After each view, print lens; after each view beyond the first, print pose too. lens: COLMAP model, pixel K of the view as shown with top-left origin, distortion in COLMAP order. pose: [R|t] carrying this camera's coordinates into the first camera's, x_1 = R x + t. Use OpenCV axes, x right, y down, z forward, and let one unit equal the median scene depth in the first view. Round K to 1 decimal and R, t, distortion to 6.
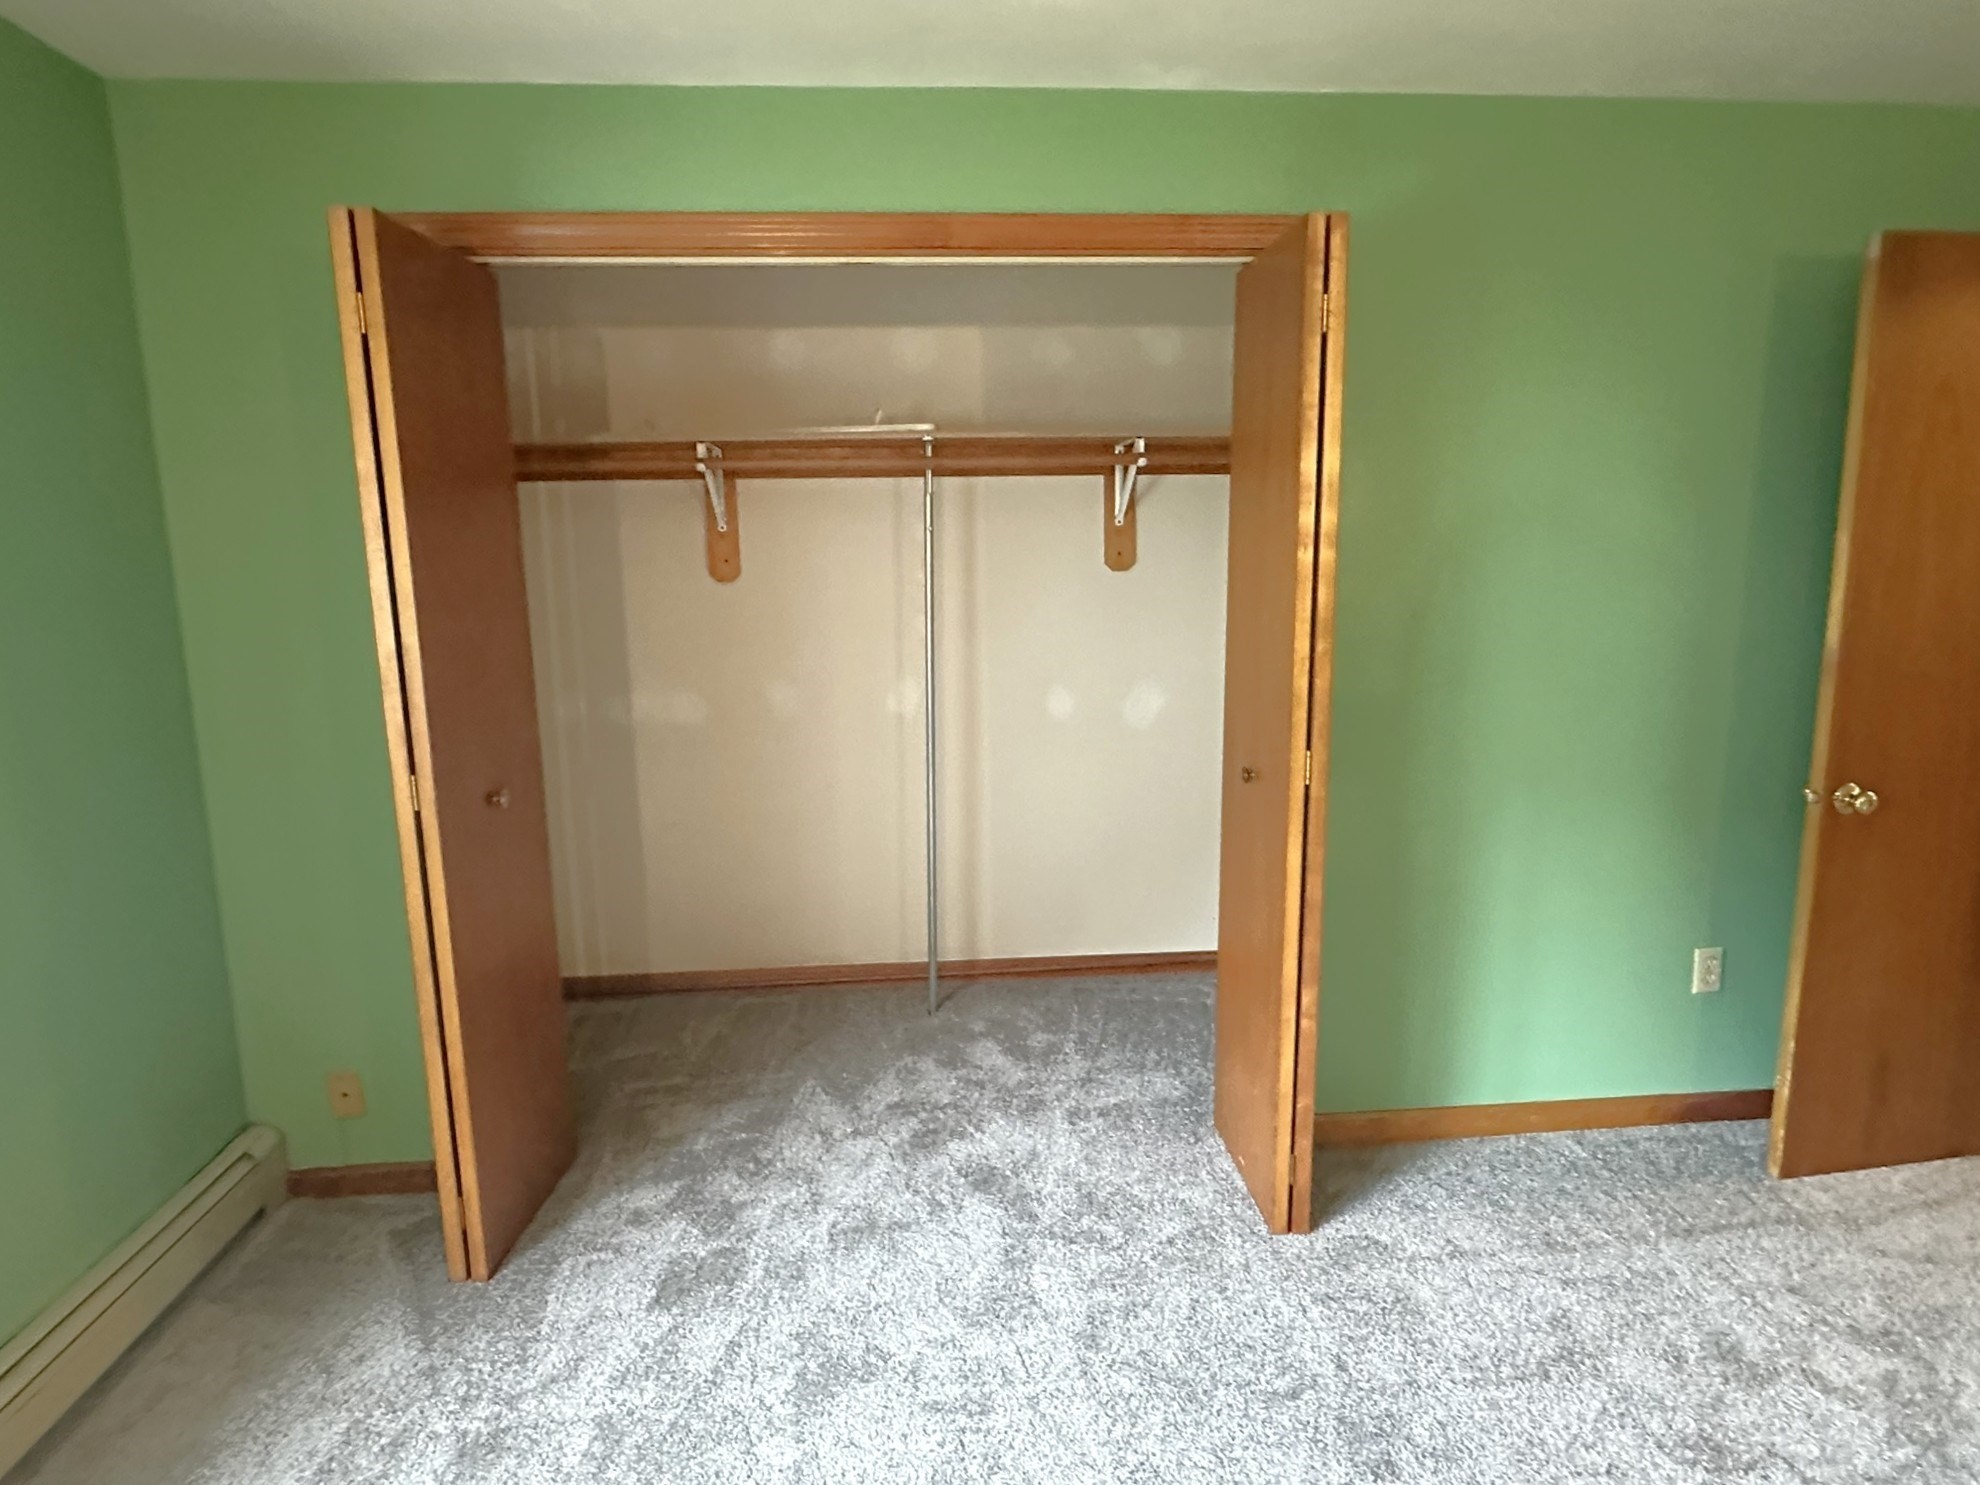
lens RADIAL K [[1100.9, 0, 989.5], [0, 1100.9, 774.1], [0, 0, 1]] dist [0.004089, 0.000975]
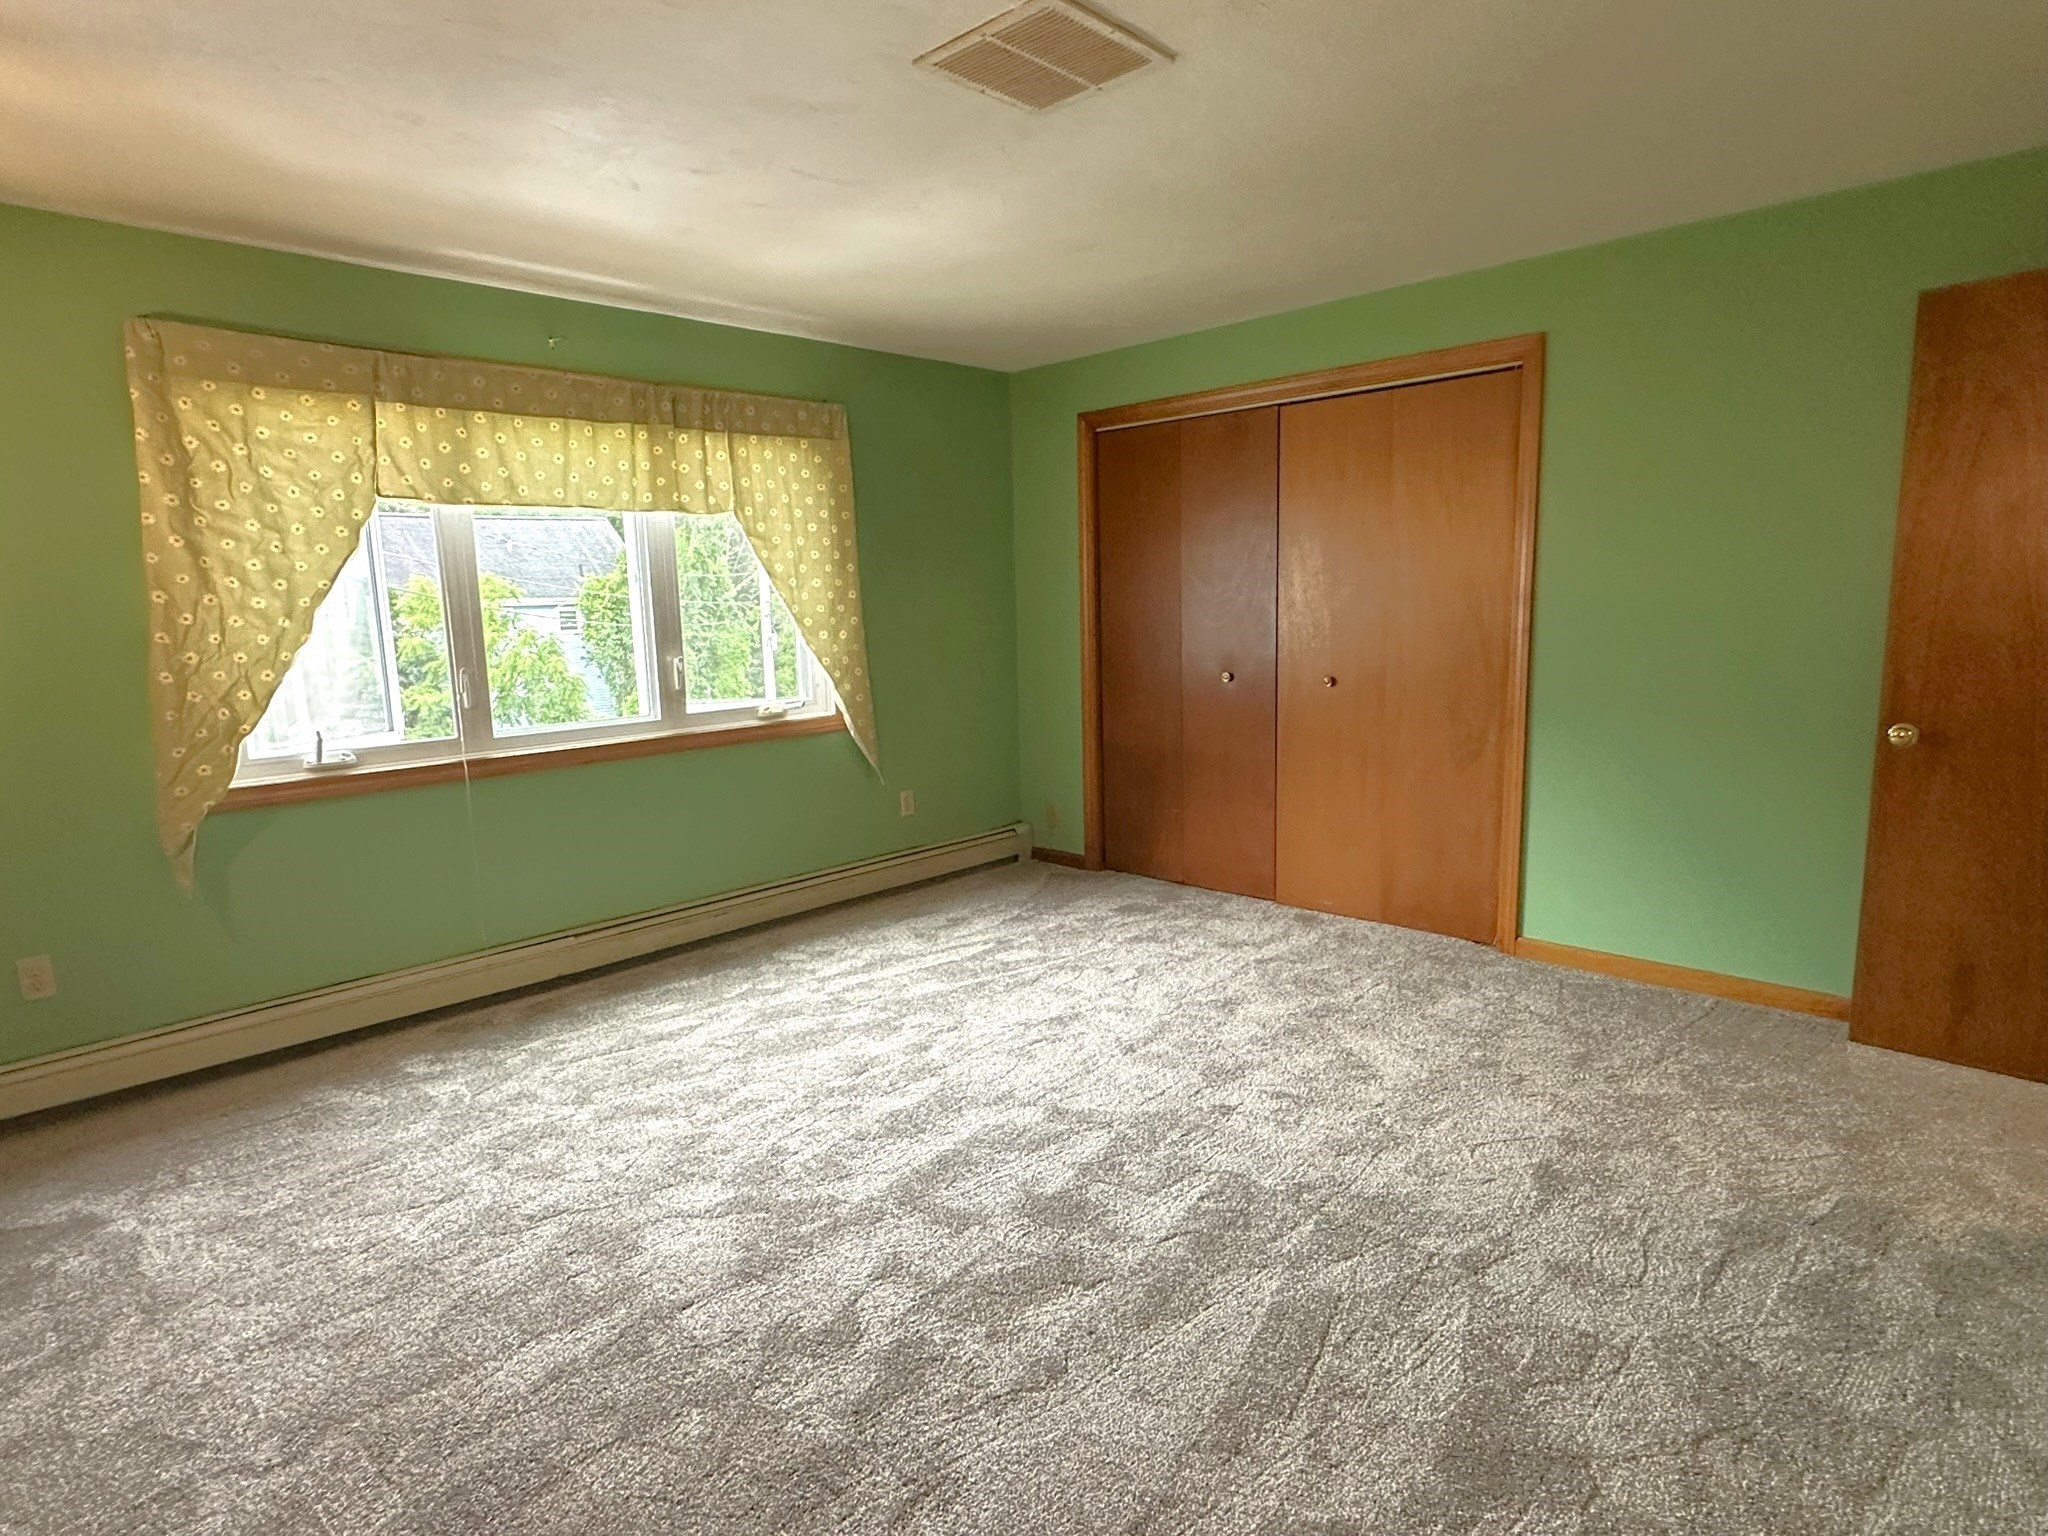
lens RADIAL K [[1180.4, 0, 1024.7], [0, 1180.4, 772.3], [0, 0, 1]] dist [0.000766, 0.000244]
pose [[0.662716, 0.117145, -0.739652, 1.247691], [-0.127021, 0.990961, 0.043138, 0.142533], [0.738020, 0.065363, 0.671606, -0.681662]]
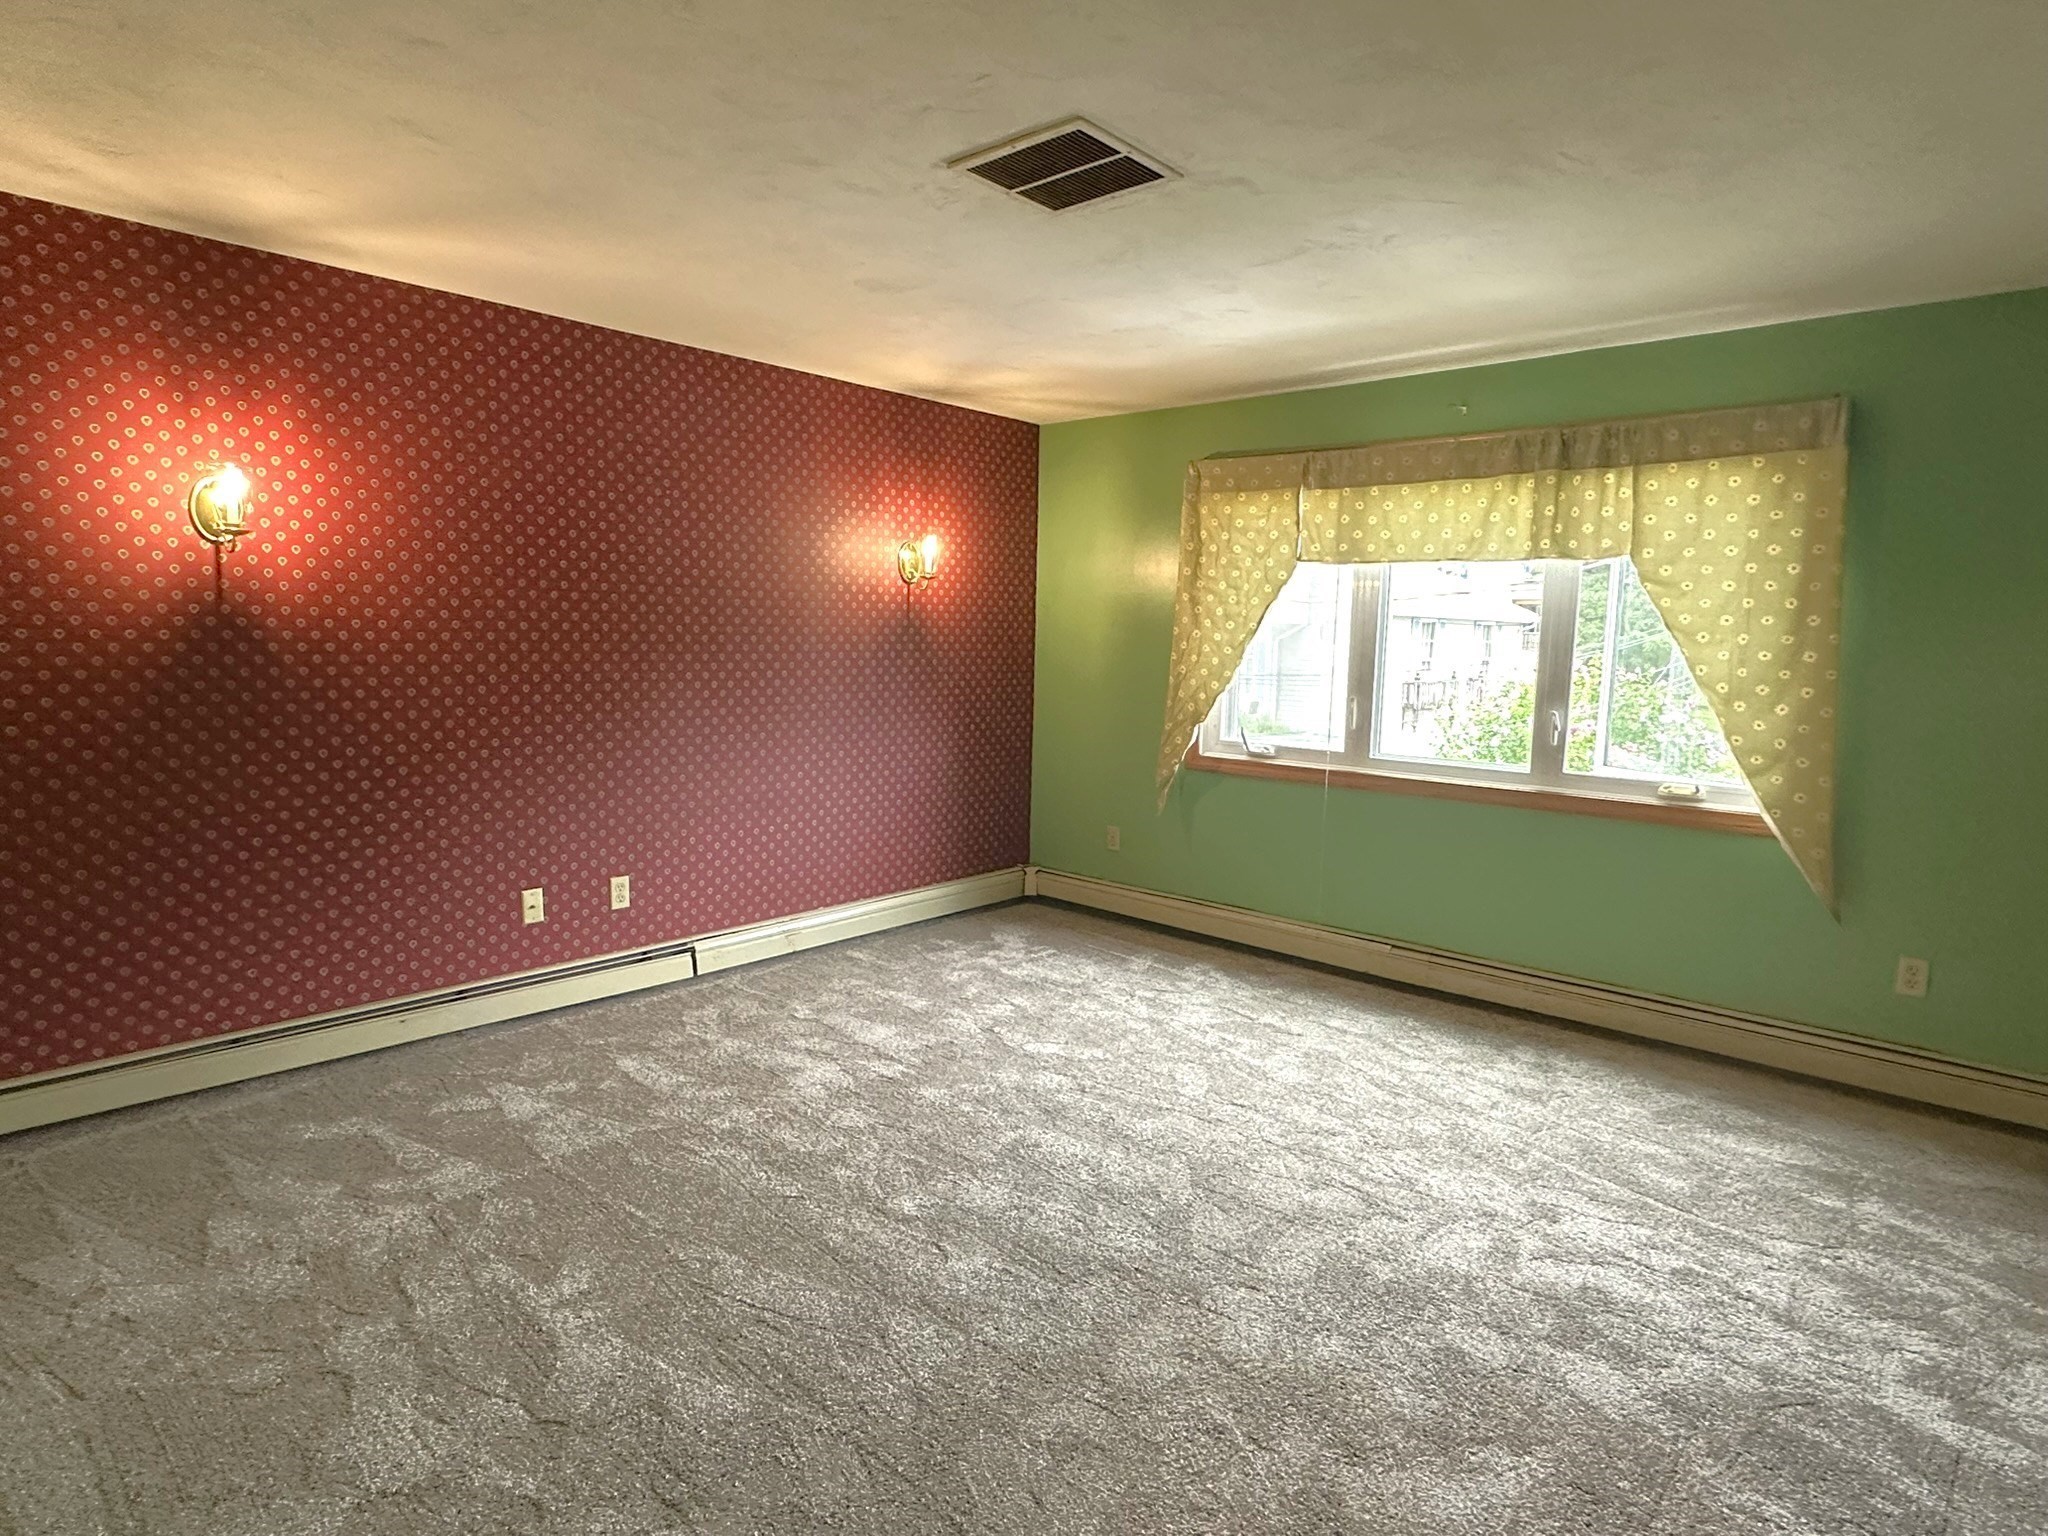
lens RADIAL K [[1180.4, 0, 1024.7], [0, 1180.4, 772.3], [0, 0, 1]] dist [0.000766, 0.000244]
pose [[-0.759999, 0.079583, -0.645034, 1.225407], [-0.128848, 0.954326, 0.269555, -0.200617], [0.637025, 0.287973, -0.715032, 1.072484]]
